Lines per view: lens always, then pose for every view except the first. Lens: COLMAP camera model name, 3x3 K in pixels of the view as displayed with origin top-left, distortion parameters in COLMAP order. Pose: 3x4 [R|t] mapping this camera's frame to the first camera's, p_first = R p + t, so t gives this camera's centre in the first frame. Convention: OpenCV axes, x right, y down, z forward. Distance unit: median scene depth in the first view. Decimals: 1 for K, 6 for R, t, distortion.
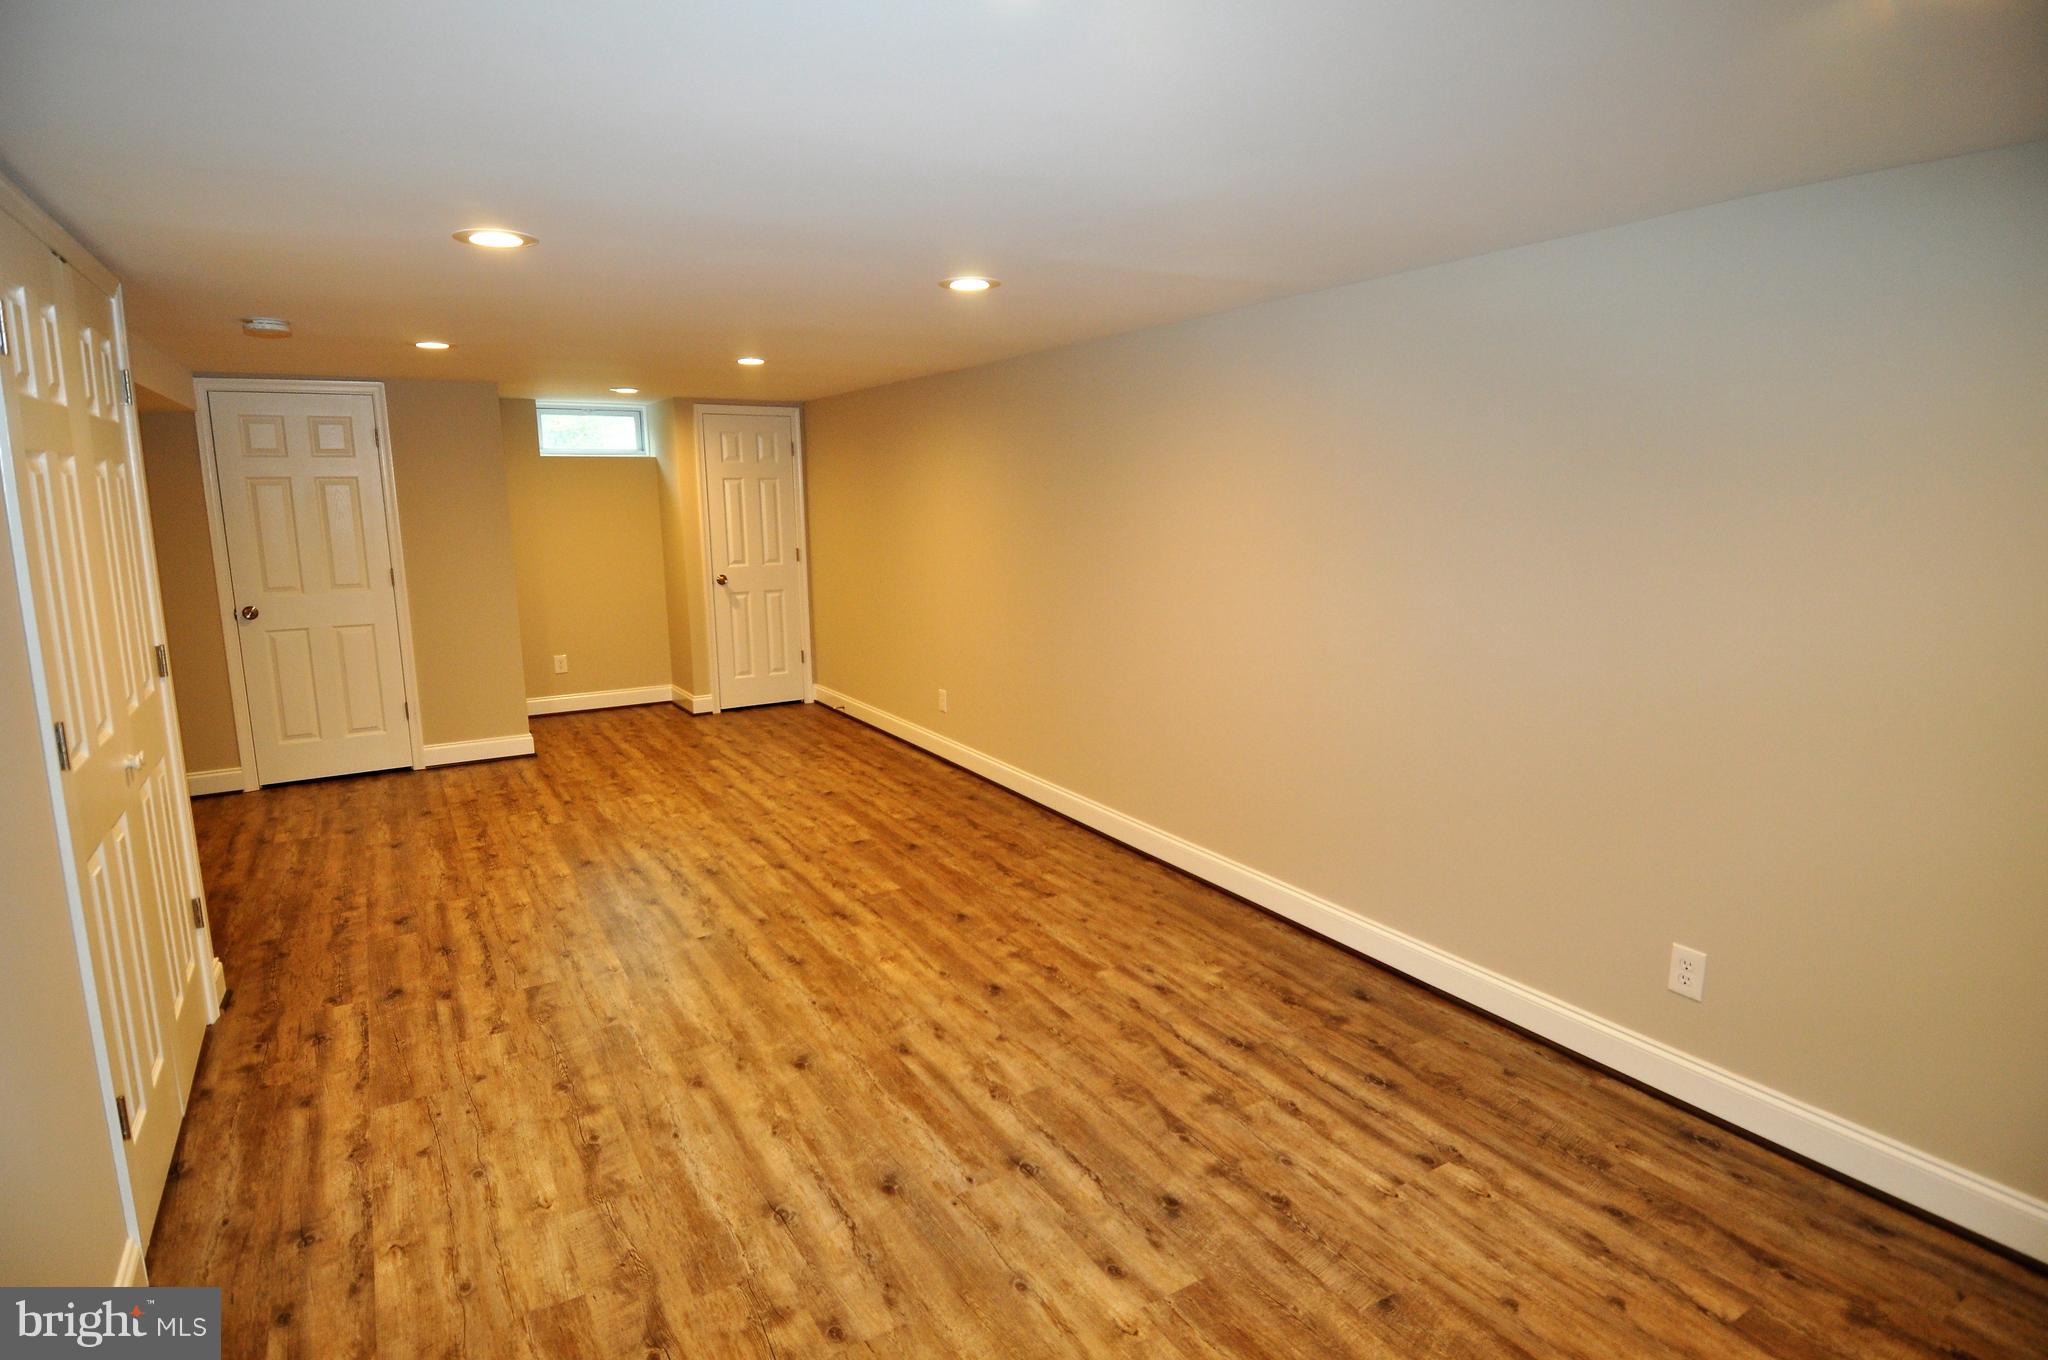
lens RADIAL K [[1064.9, 0, 1021.9], [0, 1064.9, 665.7], [0, 0, 1]] dist [0.067531, -0.077940]
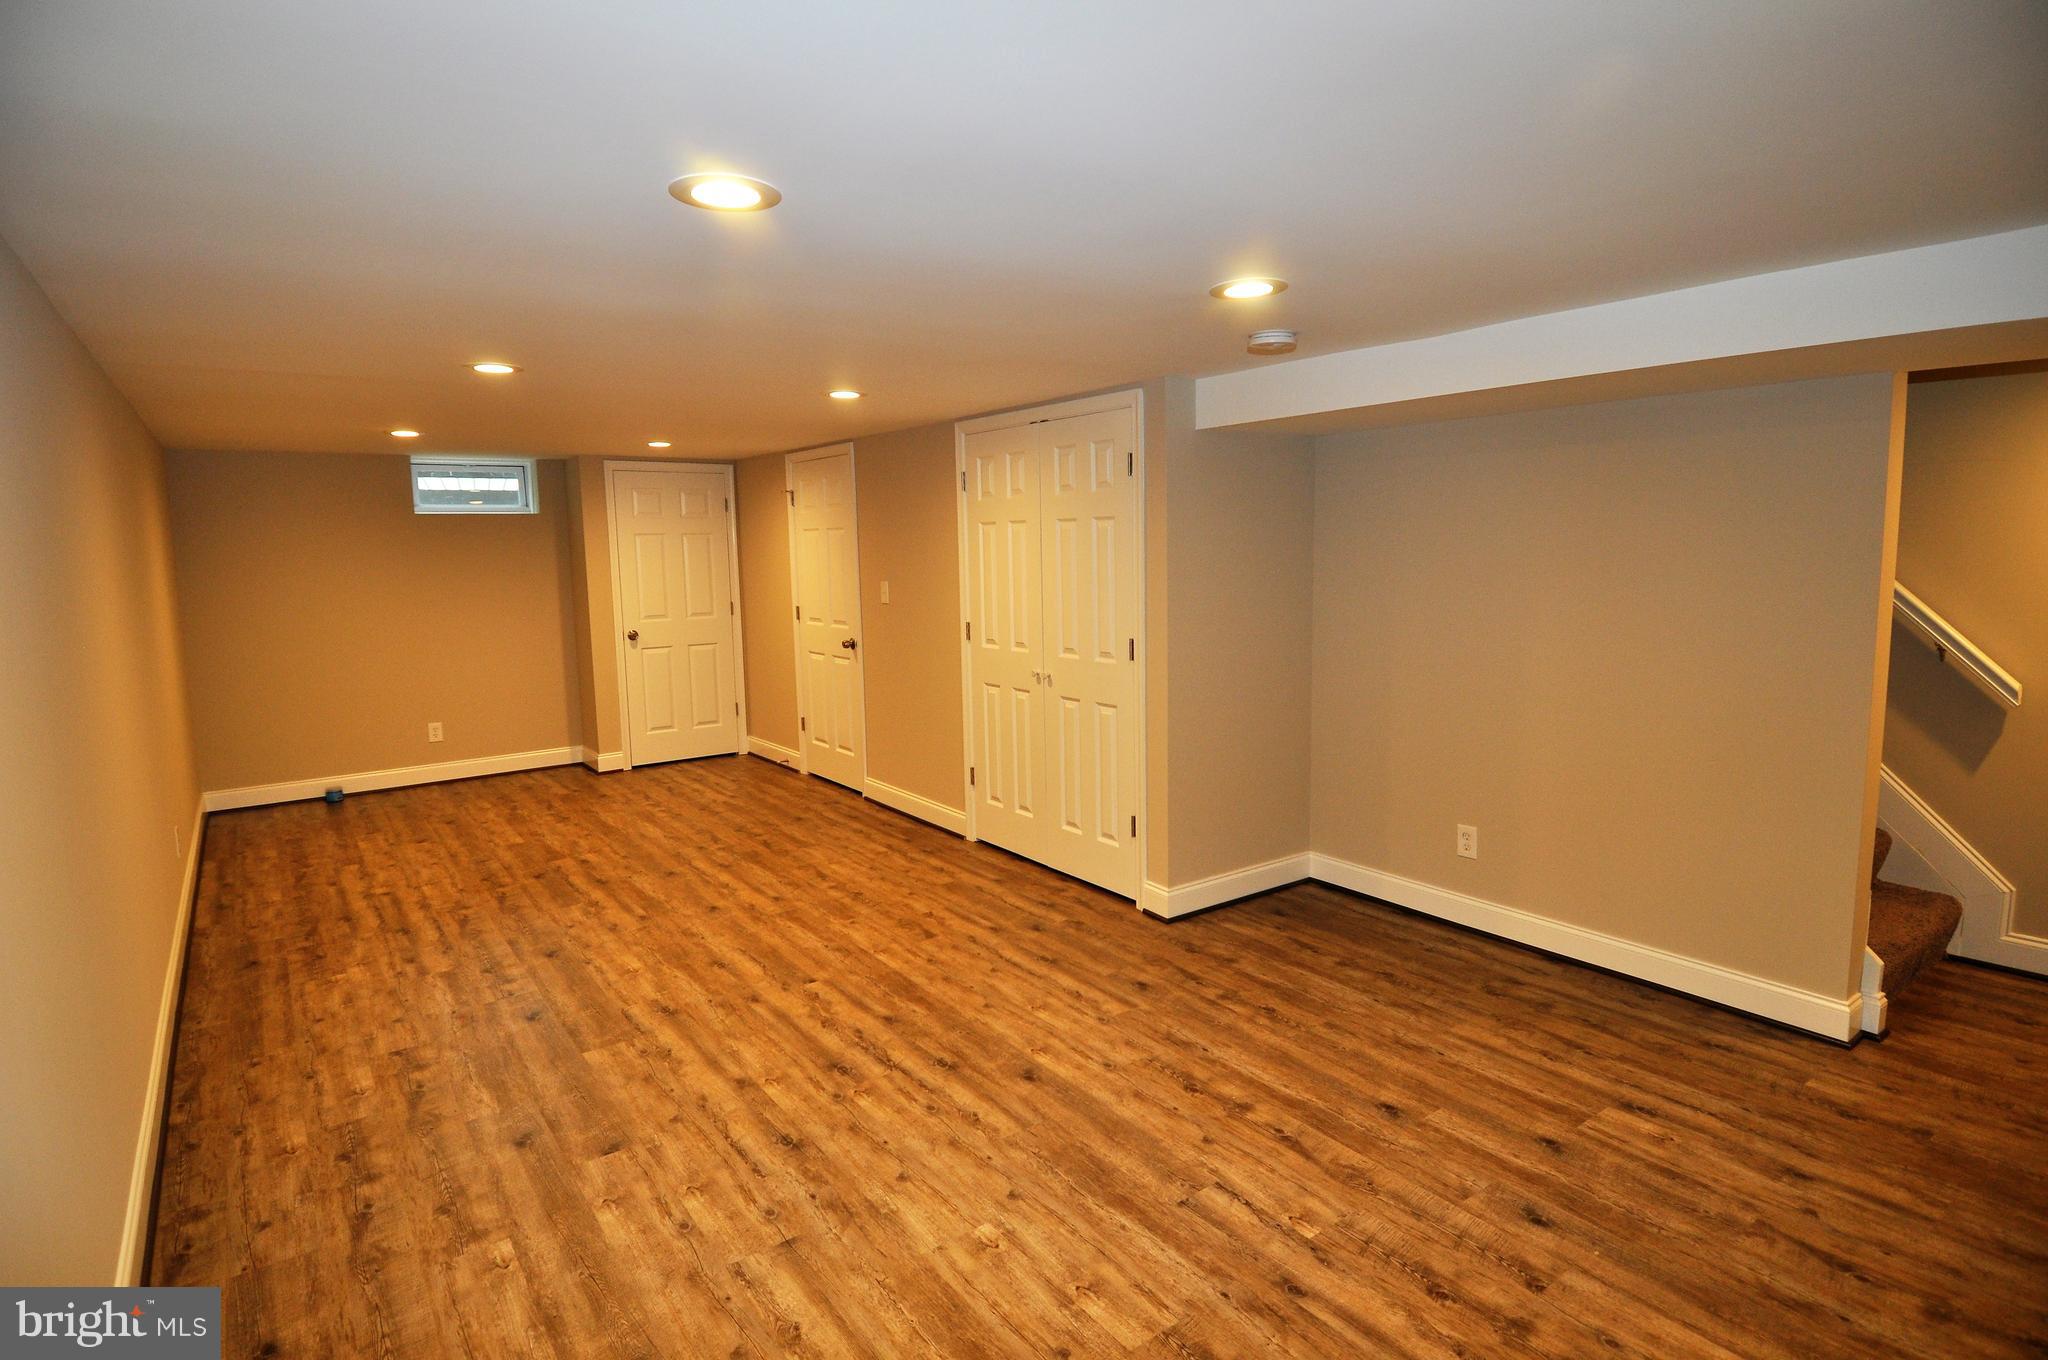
lens RADIAL K [[1064.9, 0, 1021.9], [0, 1064.9, 665.7], [0, 0, 1]] dist [0.067531, -0.077940]
pose [[-0.996502, 0.040896, -0.072885, -0.450293], [0.018998, 0.960111, 0.278973, -0.324028], [0.081387, 0.276612, -0.957529, 1.977550]]
